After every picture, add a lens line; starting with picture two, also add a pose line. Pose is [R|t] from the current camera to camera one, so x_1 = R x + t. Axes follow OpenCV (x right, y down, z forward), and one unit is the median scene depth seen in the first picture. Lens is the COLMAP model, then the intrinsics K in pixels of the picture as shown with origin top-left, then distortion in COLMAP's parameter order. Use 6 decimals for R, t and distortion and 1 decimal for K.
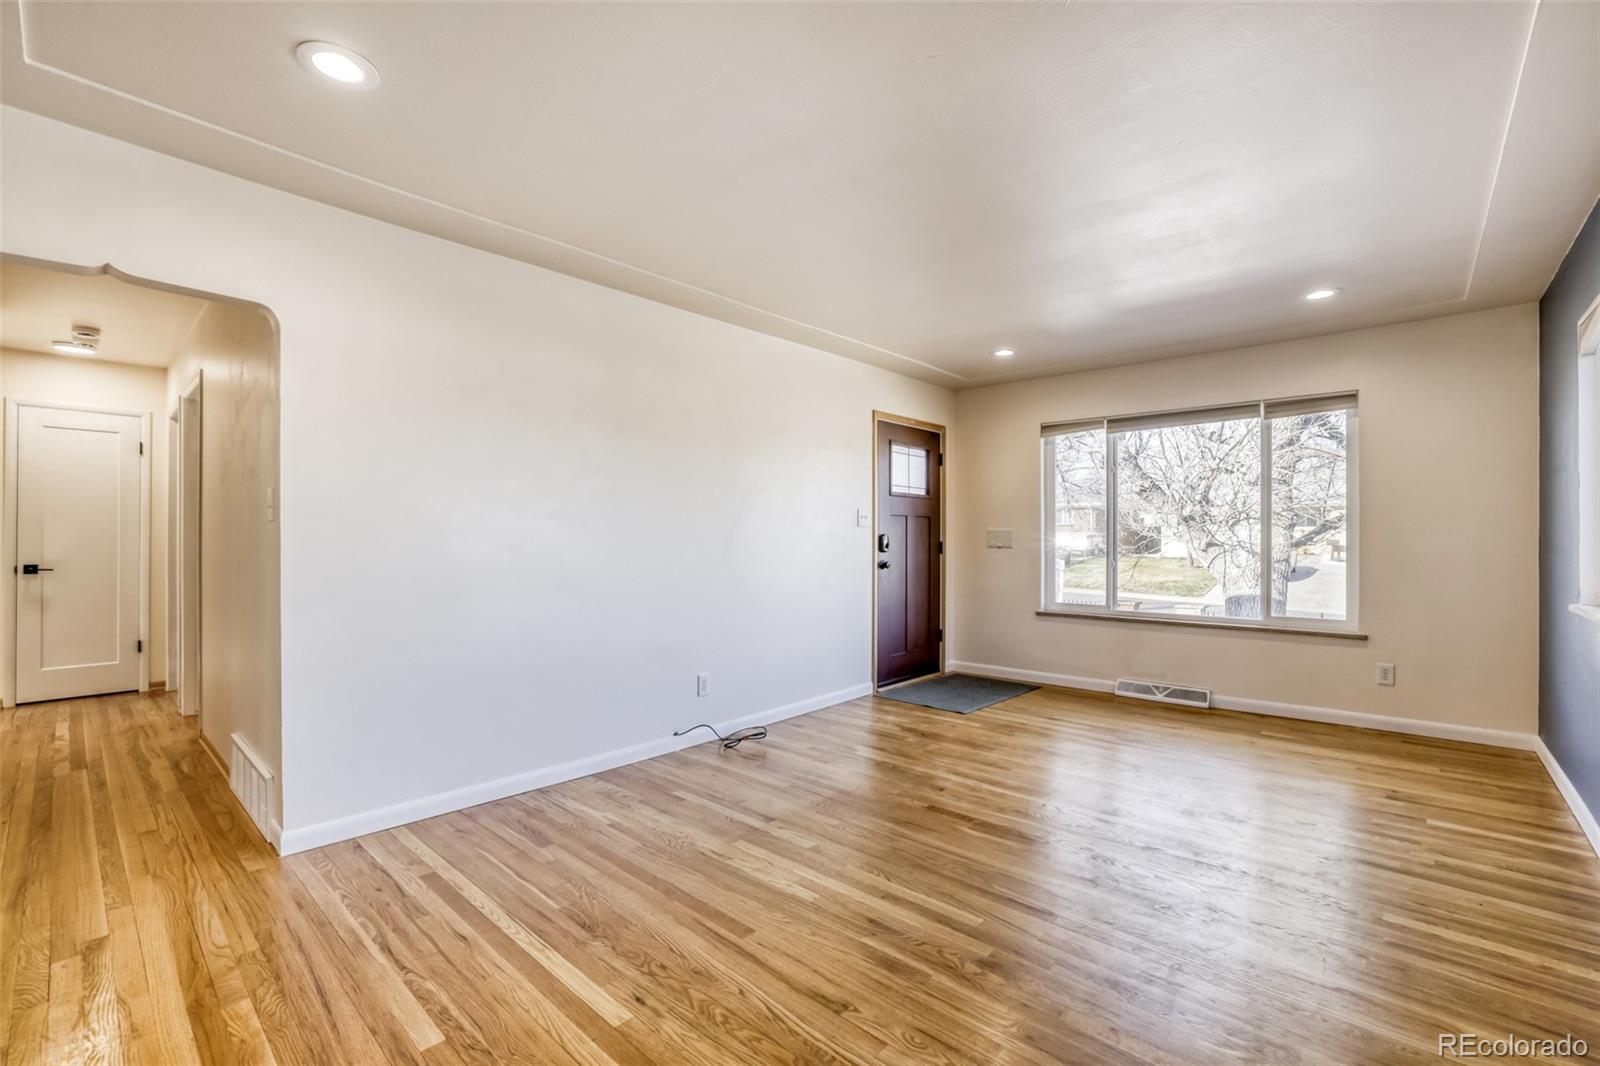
lens RADIAL K [[698.0, 0, 805.7], [0, 698.0, 534.0], [0, 0, 1]] dist [-0.026558, 0.007626]
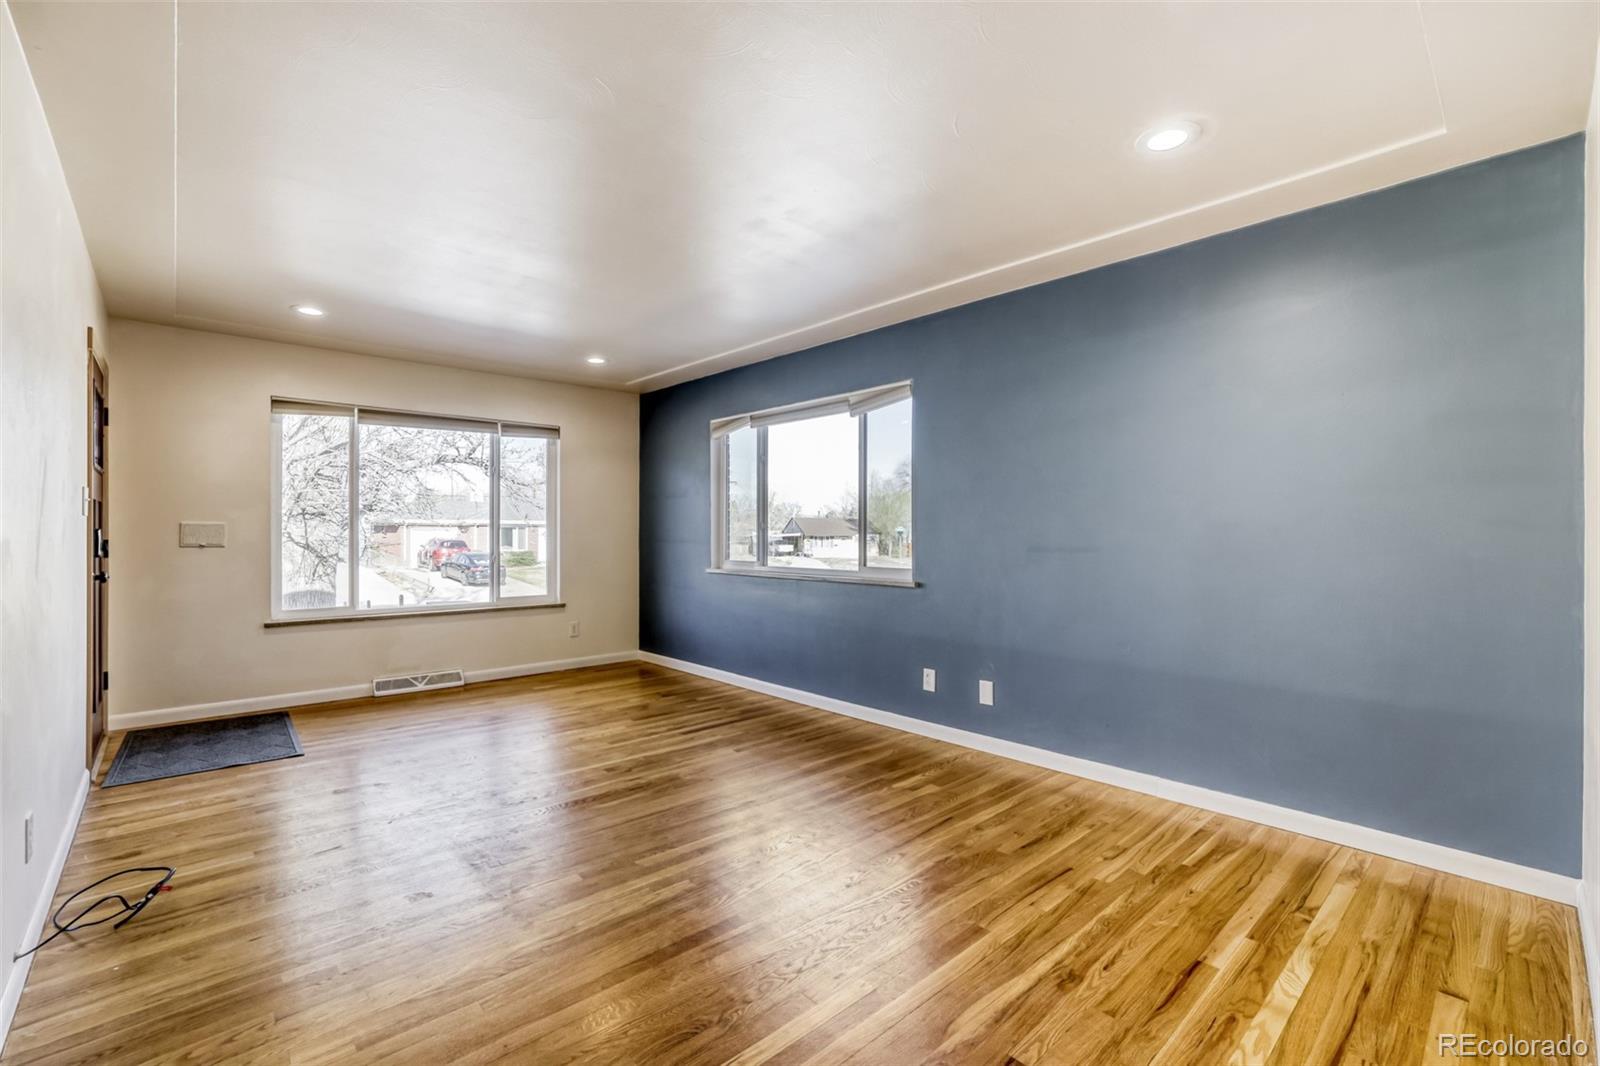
lens RADIAL K [[698.0, 0, 787.7], [0, 698.0, 535.1], [0, 0, 1]] dist [-0.026558, 0.007626]
pose [[0.094379, -0.000805, 0.995536, -0.486362], [-0.004763, 0.999988, 0.001261, 0.003710], [-0.995525, -0.004860, 0.094374, 0.365528]]
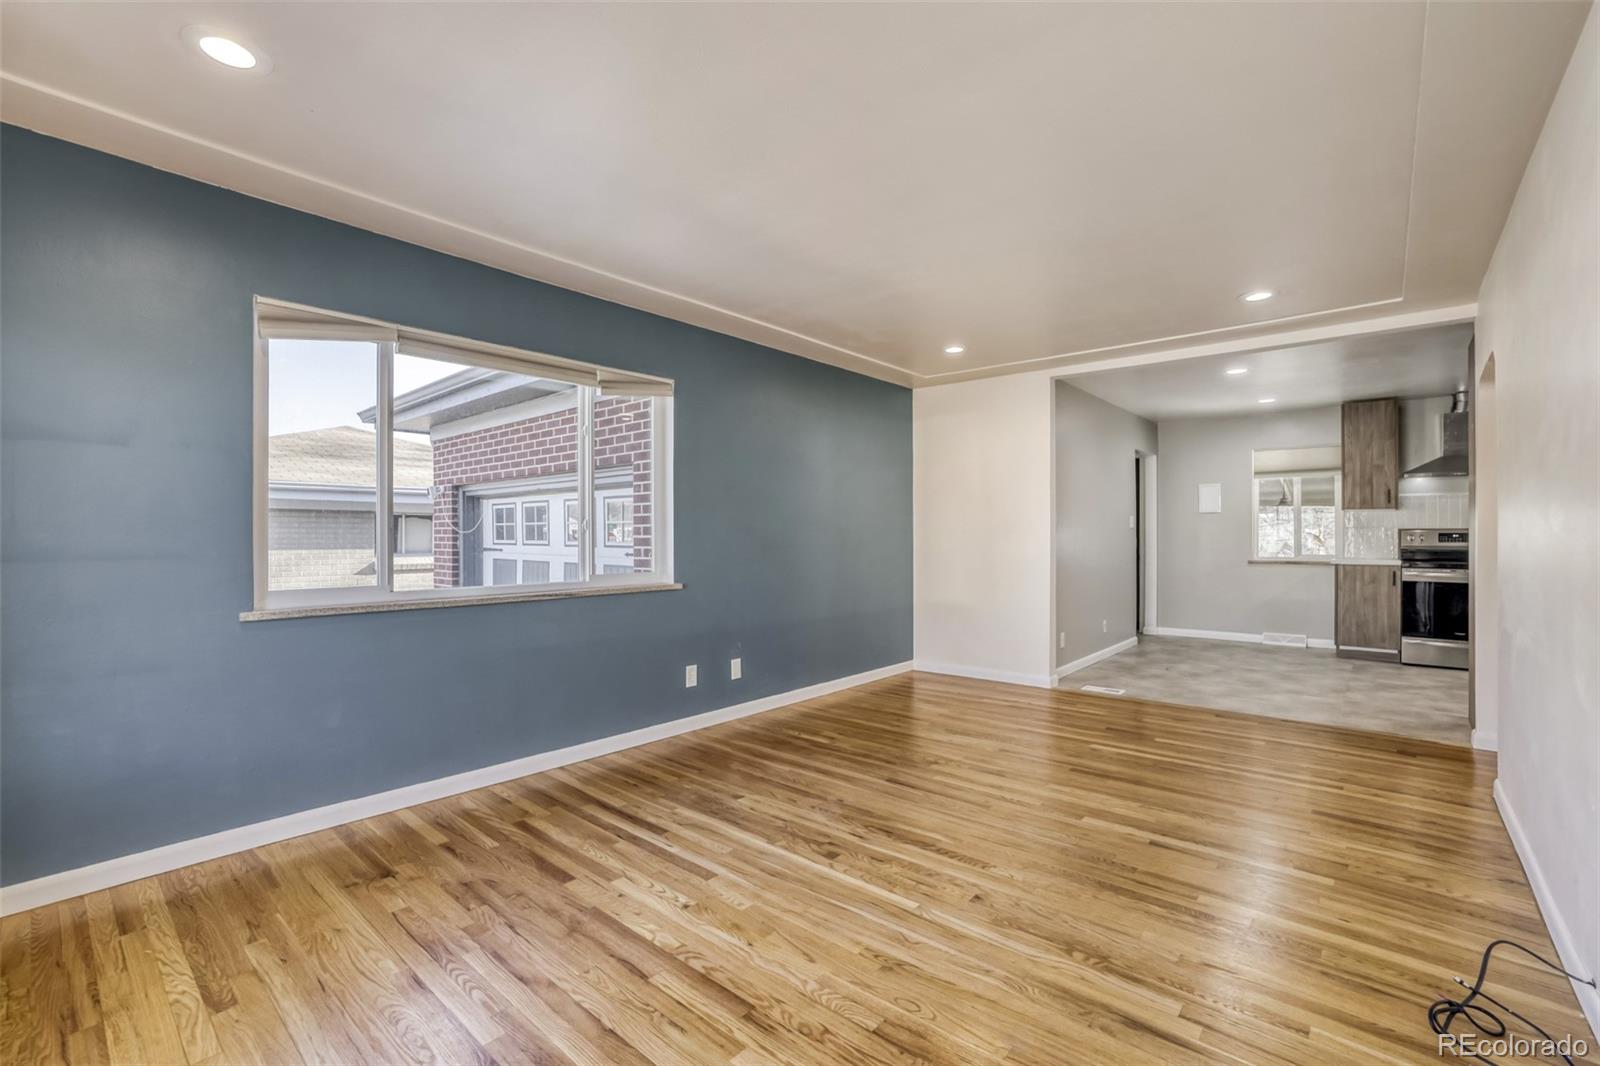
lens RADIAL K [[698.0, 0, 791.0], [0, 698.0, 534.9], [0, 0, 1]] dist [-0.026558, 0.007626]
pose [[-0.999781, 0.001178, -0.020916, 0.275582], [0.001235, 0.999996, -0.002696, 0.003785], [0.020913, -0.002721, -0.999778, 1.172033]]
